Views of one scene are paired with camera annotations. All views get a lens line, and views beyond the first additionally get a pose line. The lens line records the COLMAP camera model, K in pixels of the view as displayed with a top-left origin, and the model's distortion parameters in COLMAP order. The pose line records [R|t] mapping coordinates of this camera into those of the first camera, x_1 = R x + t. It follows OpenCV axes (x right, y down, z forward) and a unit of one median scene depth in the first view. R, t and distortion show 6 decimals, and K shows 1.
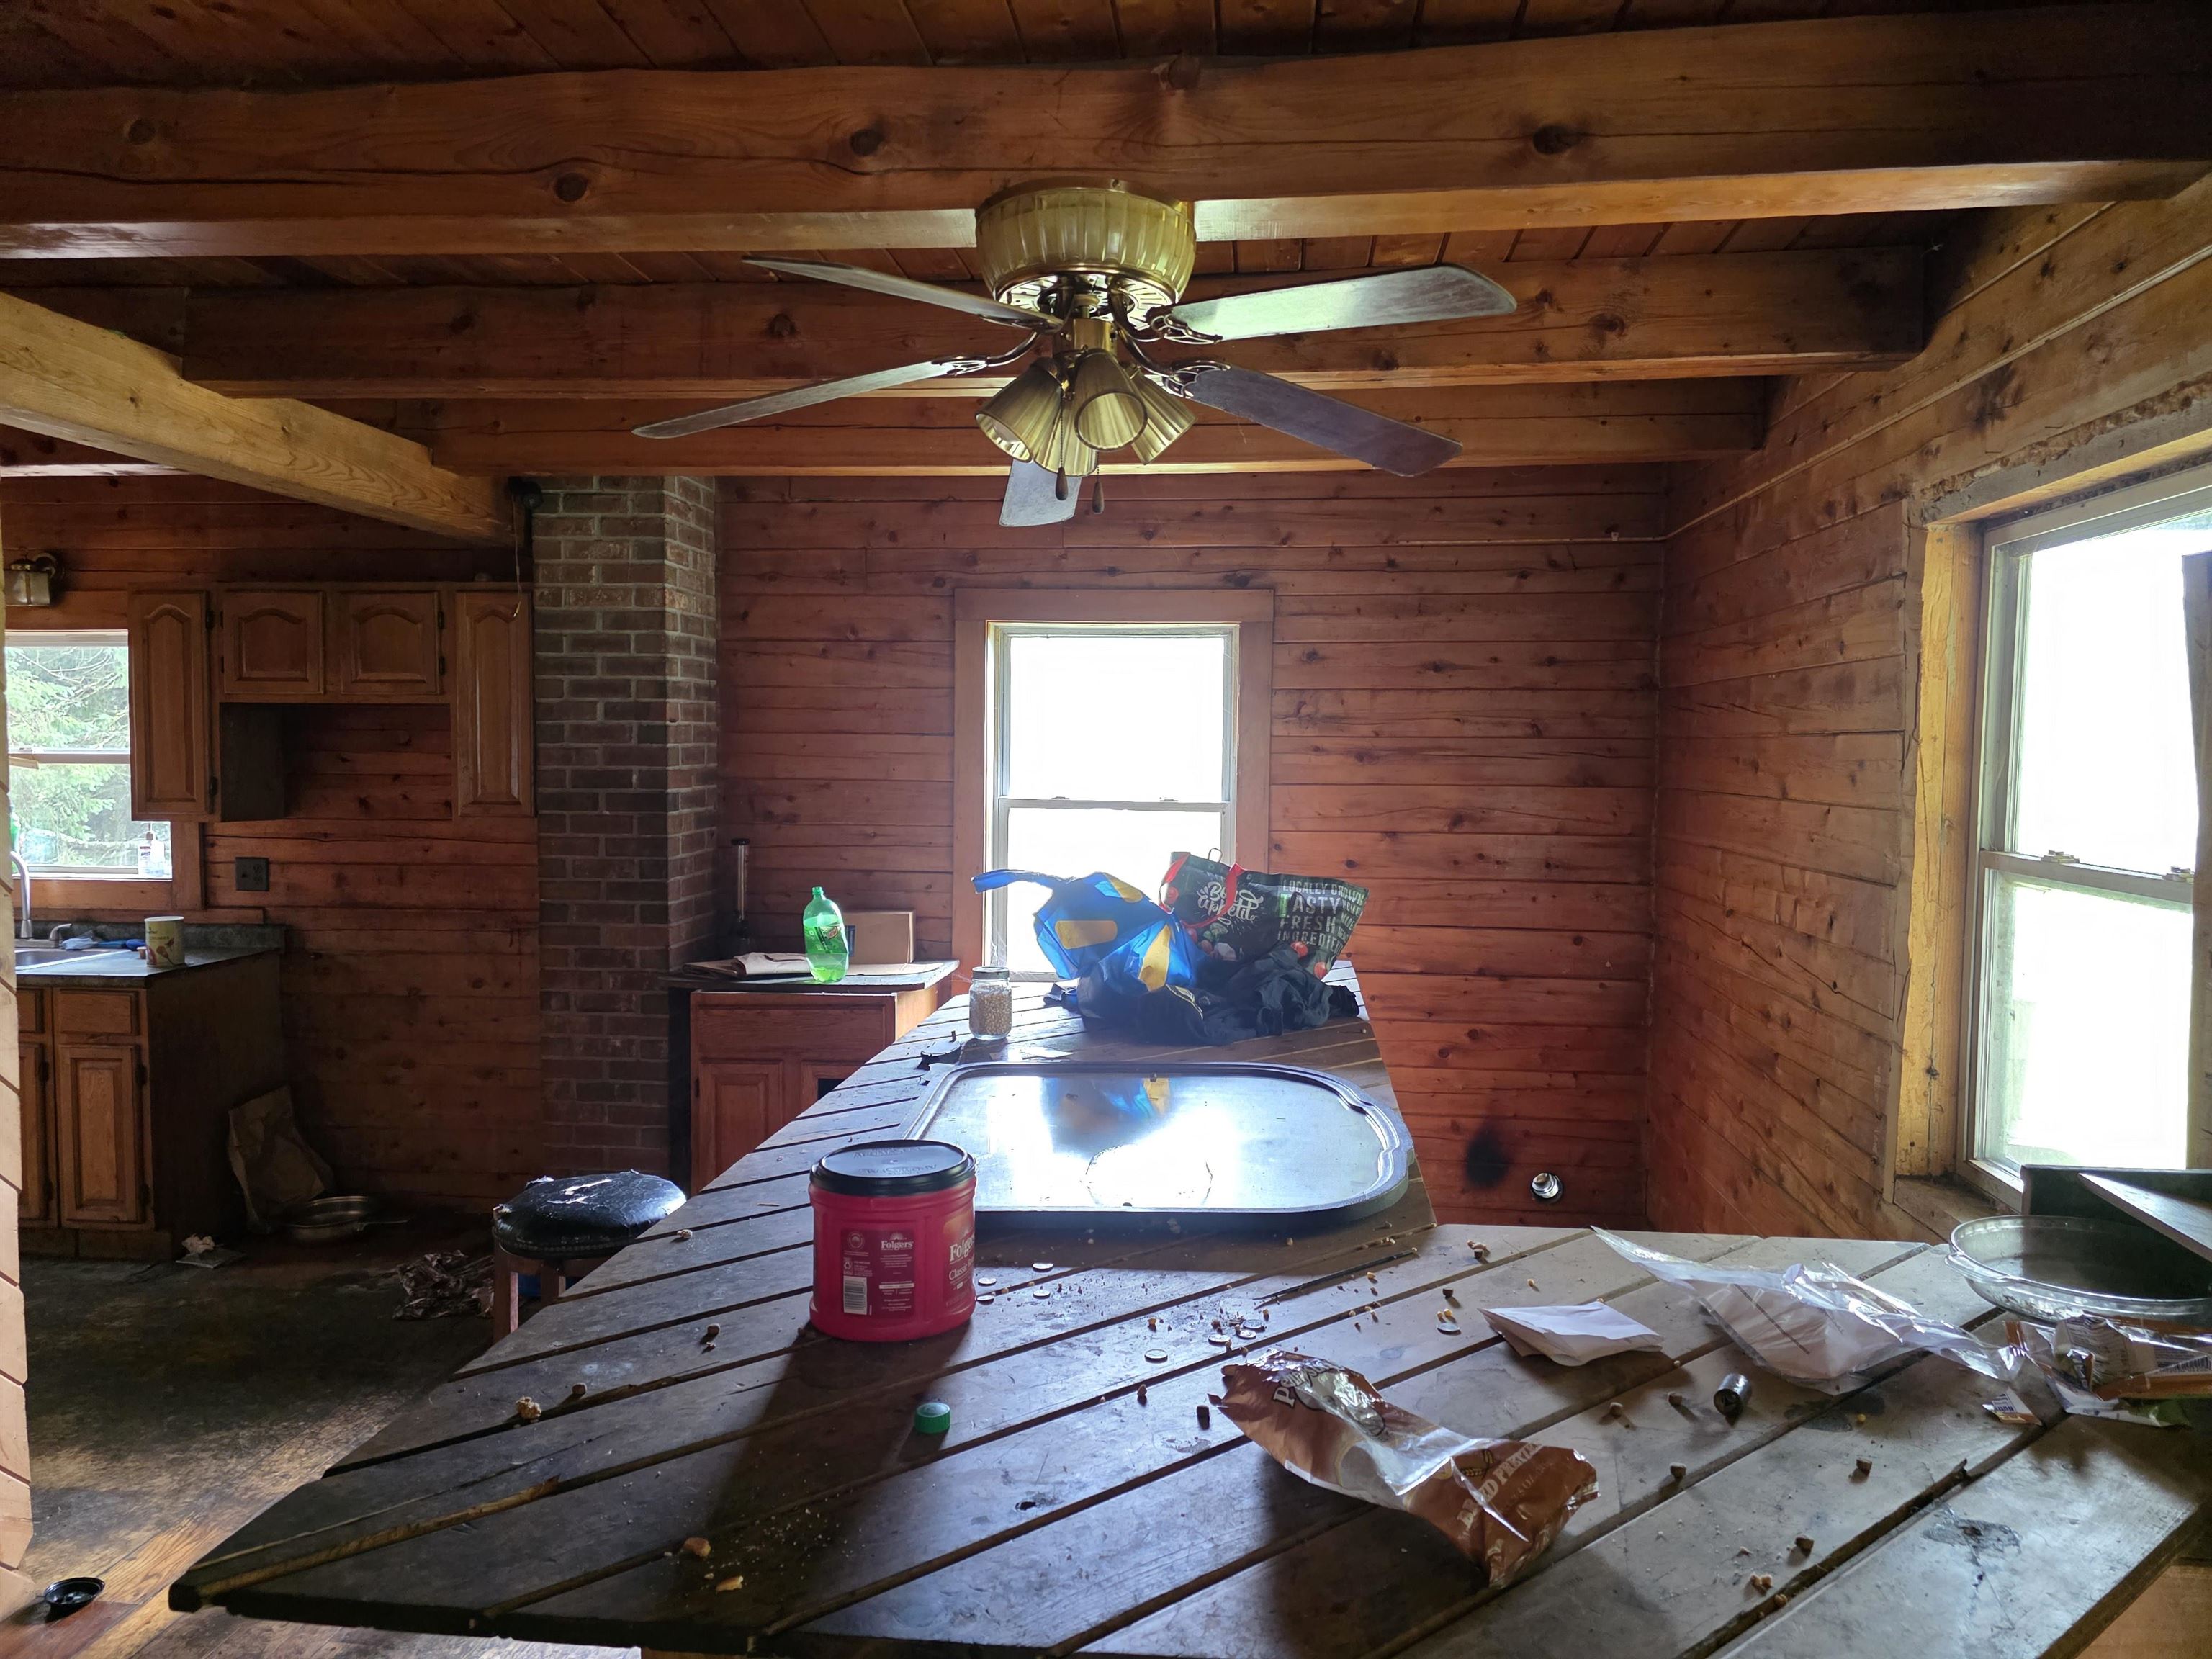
lens RADIAL K [[1494.2, 0, 1115.4], [0, 1494.2, 817.2], [0, 0, 1]] dist [0.060826, -0.056610]
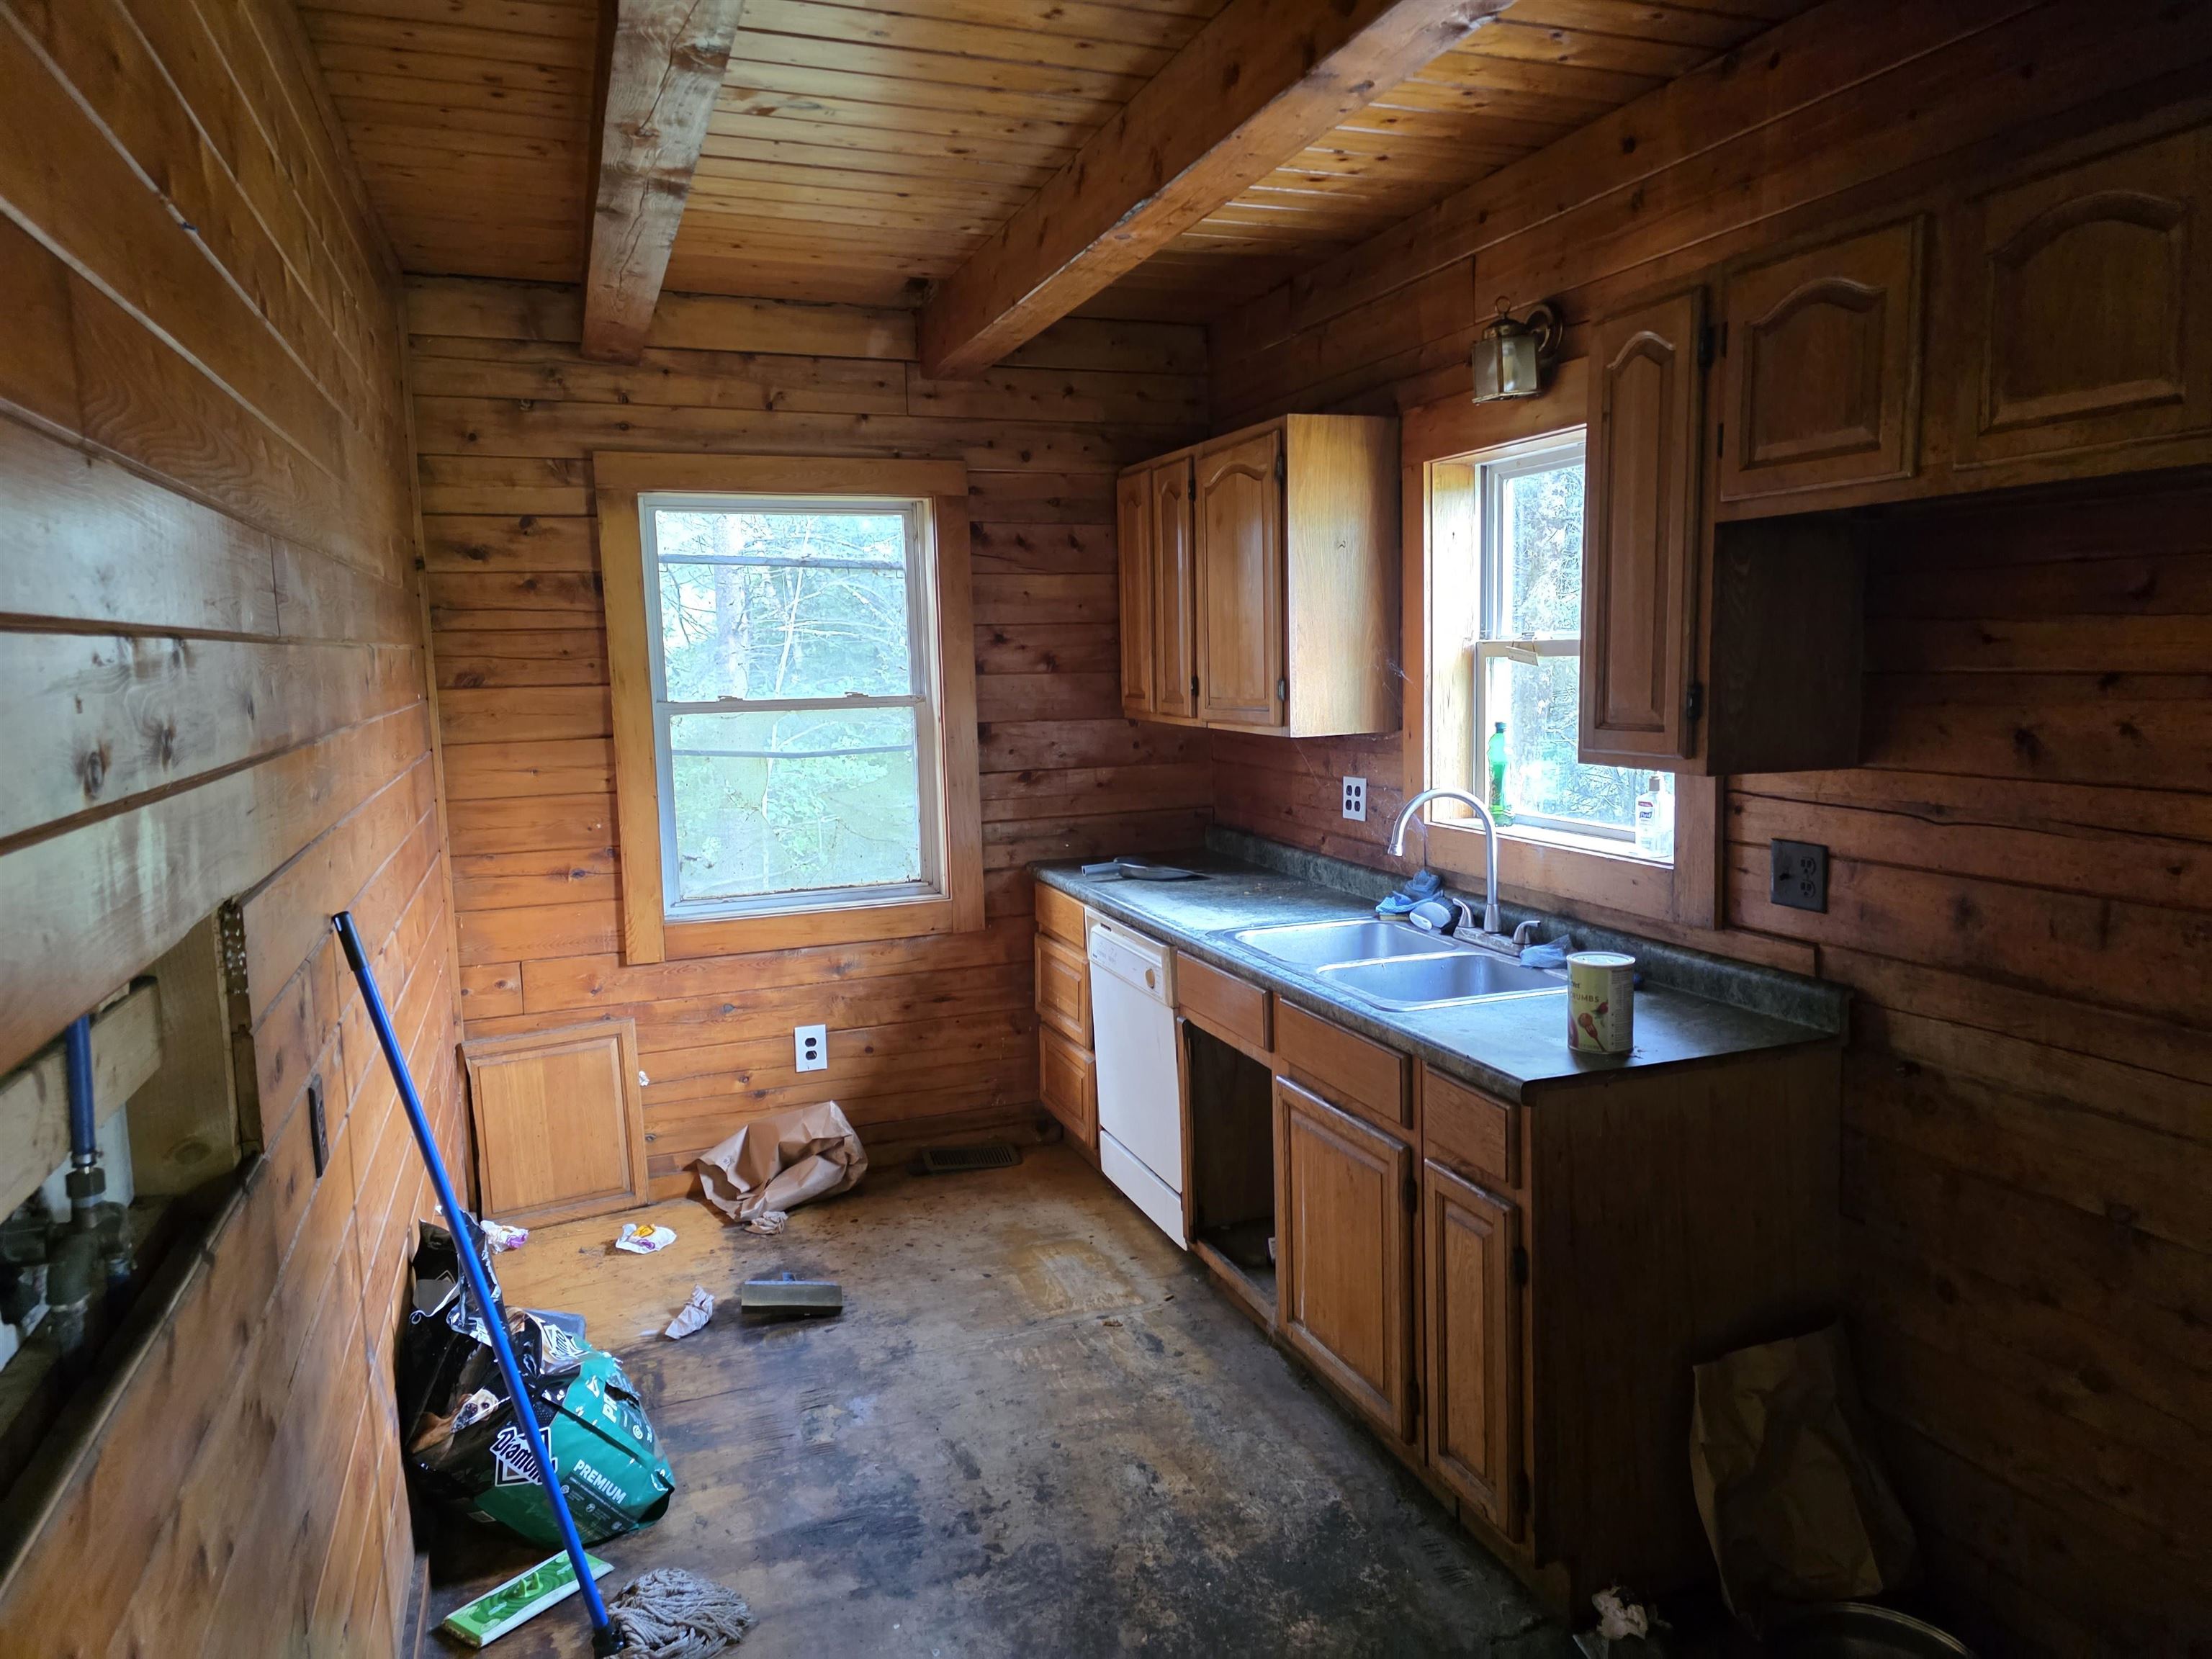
lens RADIAL K [[1494.2, 0, 1115.8], [0, 1494.2, 813.3], [0, 0, 1]] dist [0.060826, -0.056610]
pose [[0.455781, 0.080231, -0.886469, -0.237480], [-0.015724, 0.996500, 0.082105, -0.020010], [0.889953, -0.023483, 0.455447, 0.582671]]
